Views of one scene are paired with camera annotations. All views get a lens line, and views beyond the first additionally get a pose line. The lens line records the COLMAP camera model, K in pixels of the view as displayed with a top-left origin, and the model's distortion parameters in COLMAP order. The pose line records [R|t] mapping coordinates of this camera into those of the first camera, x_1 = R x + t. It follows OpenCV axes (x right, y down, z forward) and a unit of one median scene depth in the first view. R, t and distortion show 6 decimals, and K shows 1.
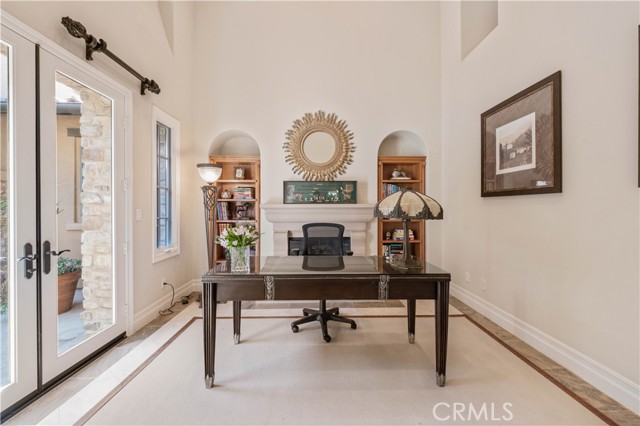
lens RADIAL K [[248.6, 0, 320.0], [0, 248.6, 213.0], [0, 0, 1]] dist [-0.000337, -0.000025]
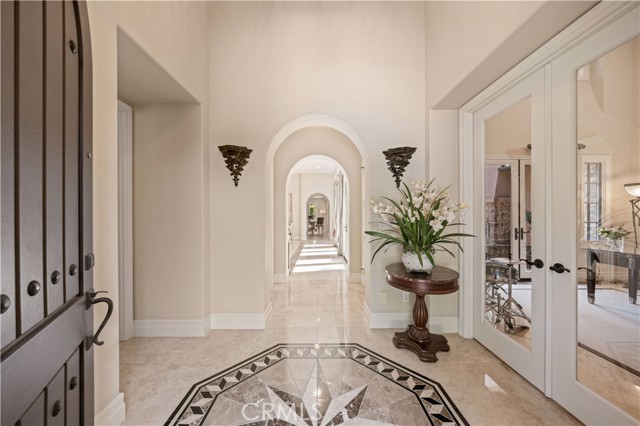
lens RADIAL K [[218.9, 0, 320.0], [0, 218.9, 213.0], [0, 0, 1]] dist [-0.000357, 0.000018]
pose [[-0.021017, 0.002783, -0.999775, 0.768943], [-0.014454, 0.999891, 0.003087, -0.018814], [0.999675, 0.014516, -0.020974, -0.668512]]
